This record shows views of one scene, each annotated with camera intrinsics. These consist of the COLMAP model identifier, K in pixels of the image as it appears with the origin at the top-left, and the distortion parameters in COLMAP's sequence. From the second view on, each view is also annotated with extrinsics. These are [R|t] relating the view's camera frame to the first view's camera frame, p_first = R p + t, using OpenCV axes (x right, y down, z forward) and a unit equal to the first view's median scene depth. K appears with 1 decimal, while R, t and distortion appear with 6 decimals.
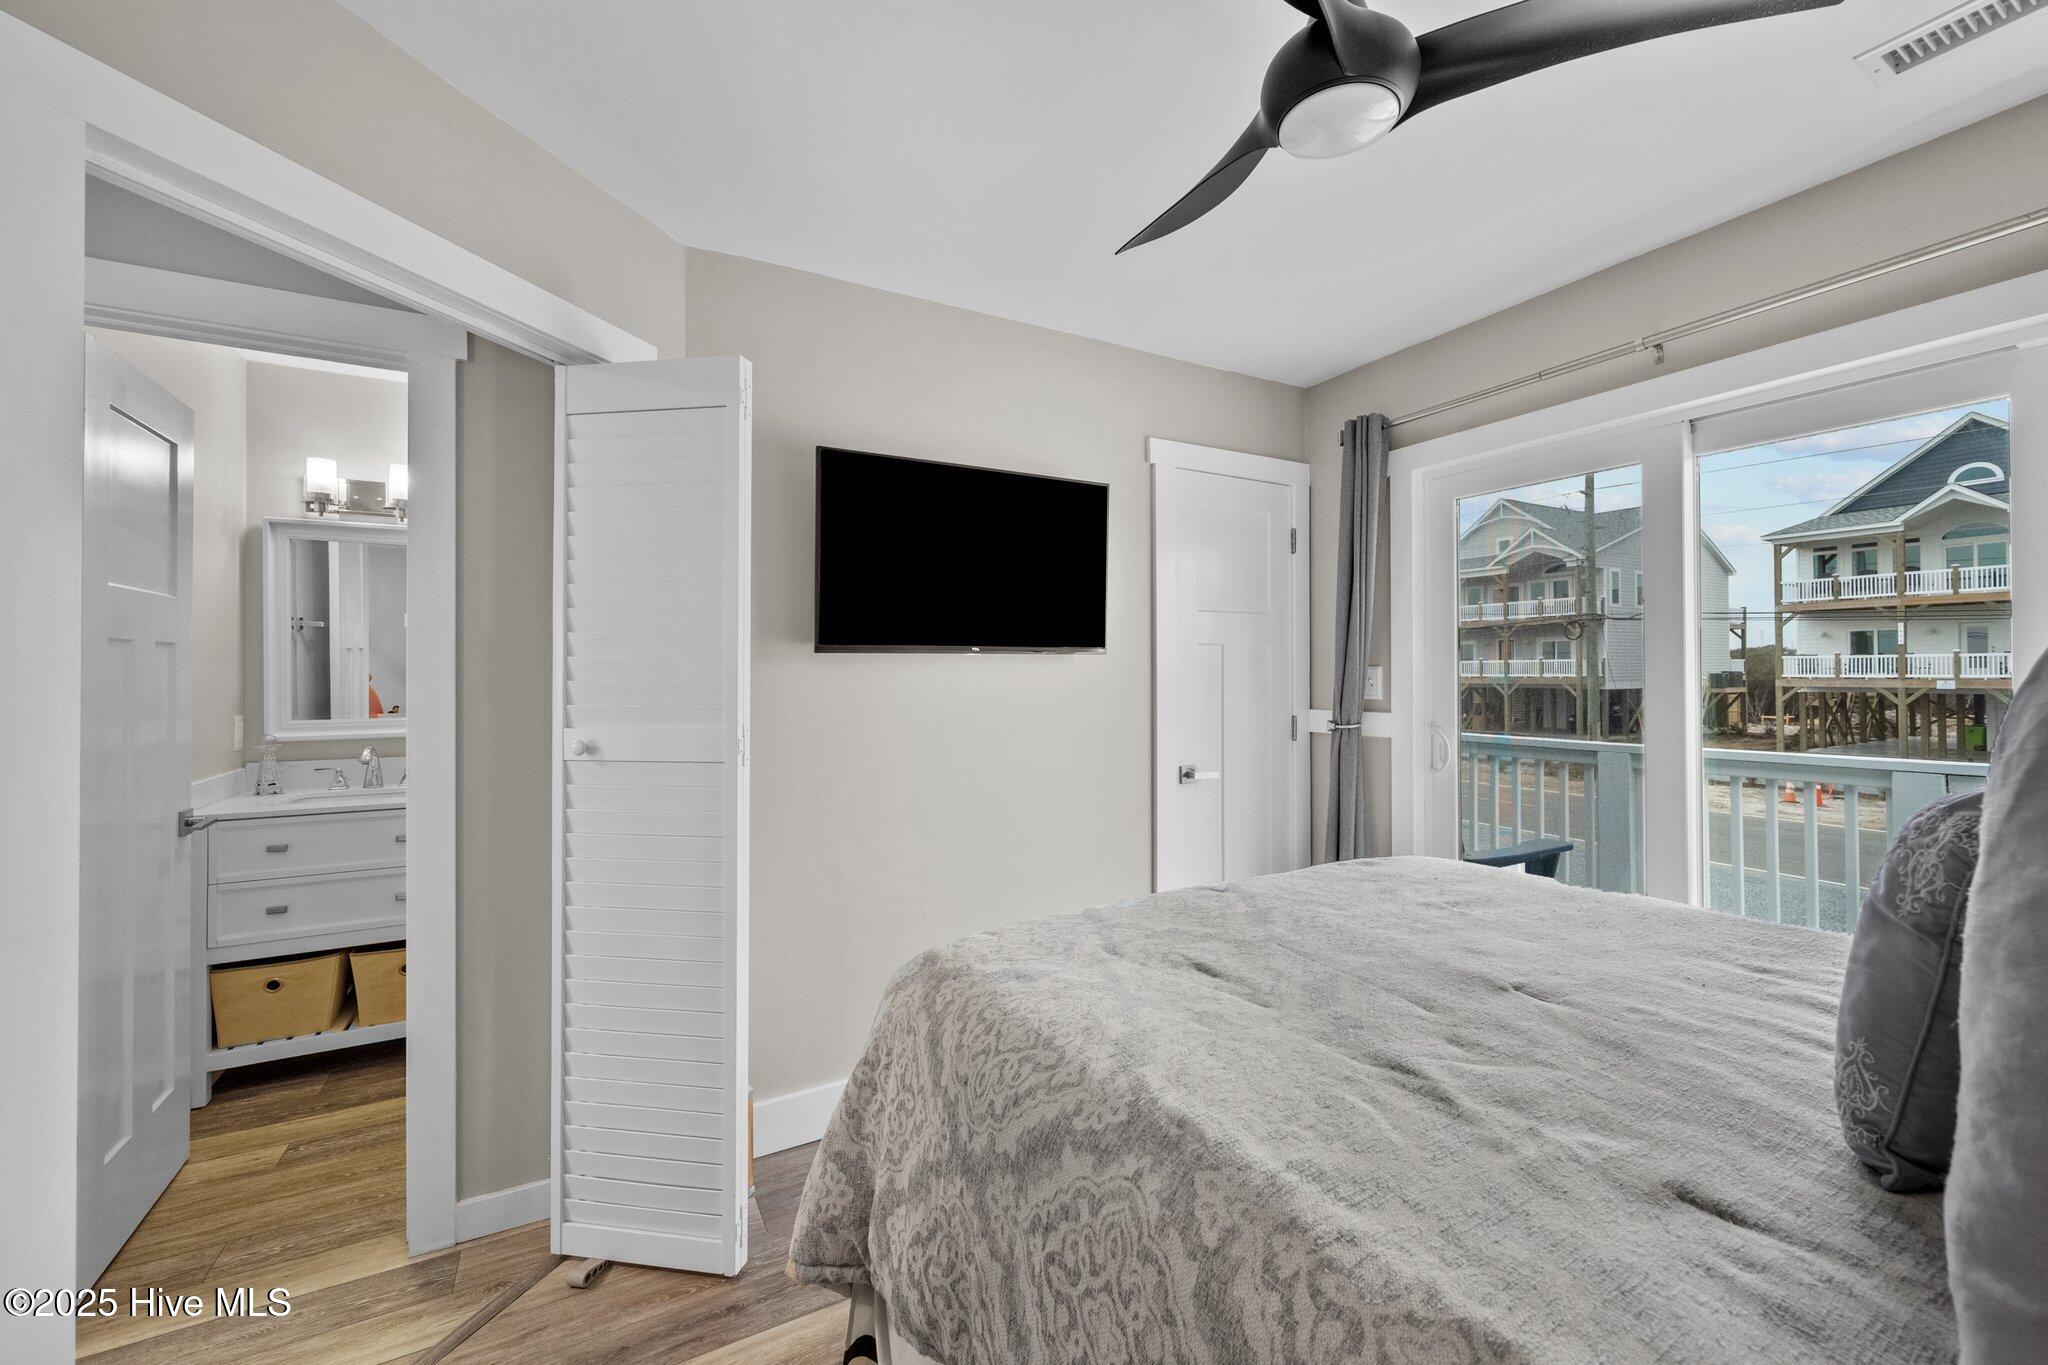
lens RADIAL K [[802.2, 0, 1037.1], [0, 802.2, 681.1], [0, 0, 1]] dist [-0.000244, 0.000107]
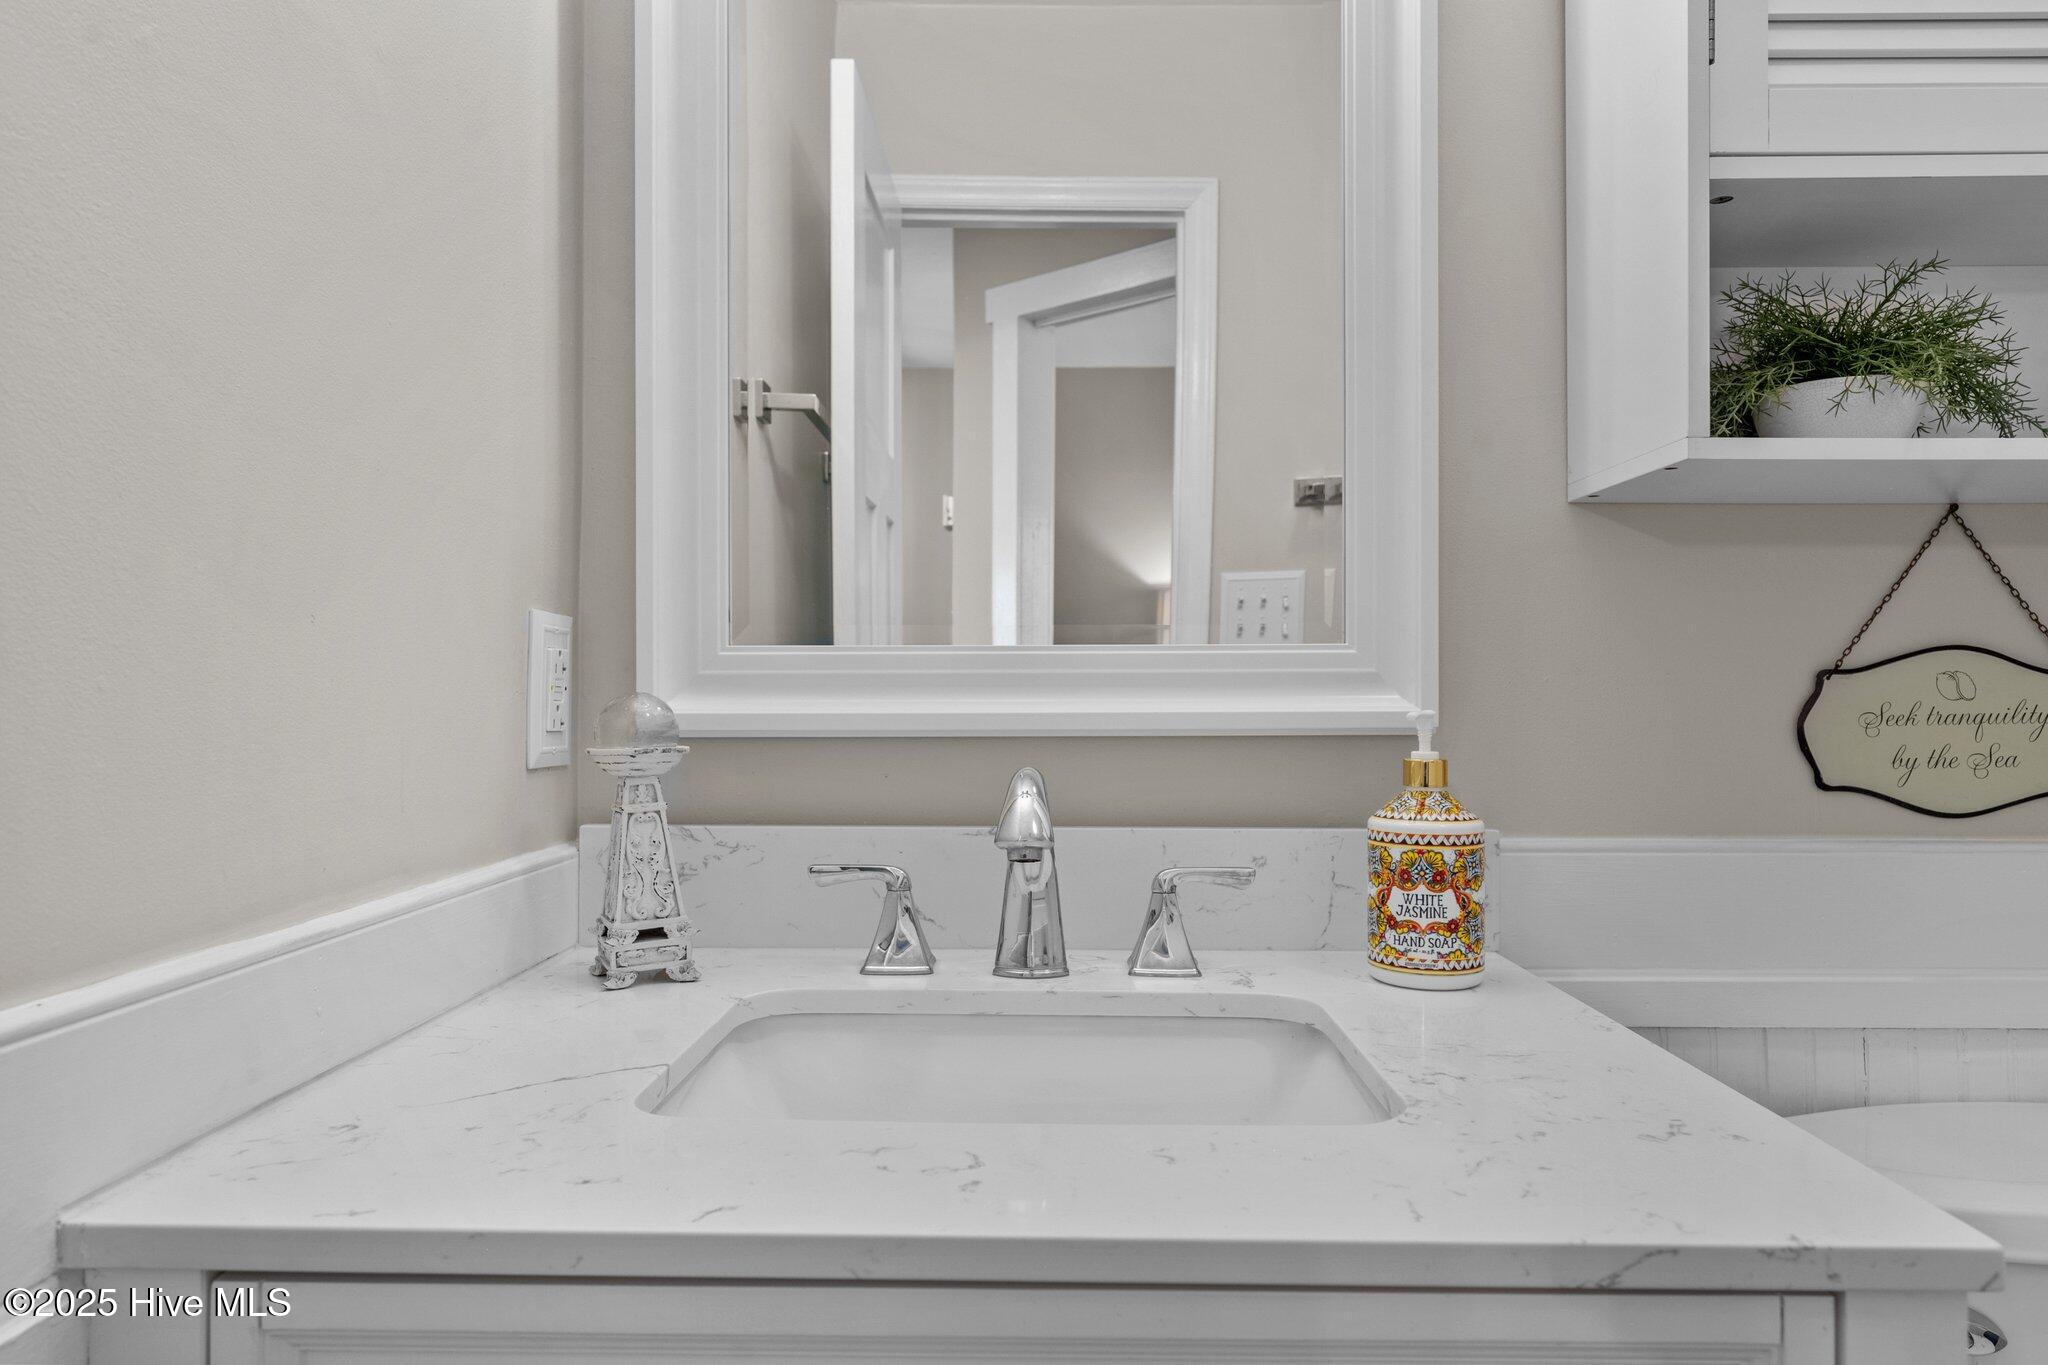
lens RADIAL K [[1244.4, 0, 1024.0], [0, 1244.4, 682.5], [0, 0, 1]] dist [-0.003797, -0.000625]
pose [[0.858908, -0.008566, -0.512058, -0.681102], [-0.007318, 0.999553, -0.028996, 0.069850], [0.512077, 0.028652, 0.858461, 0.745278]]
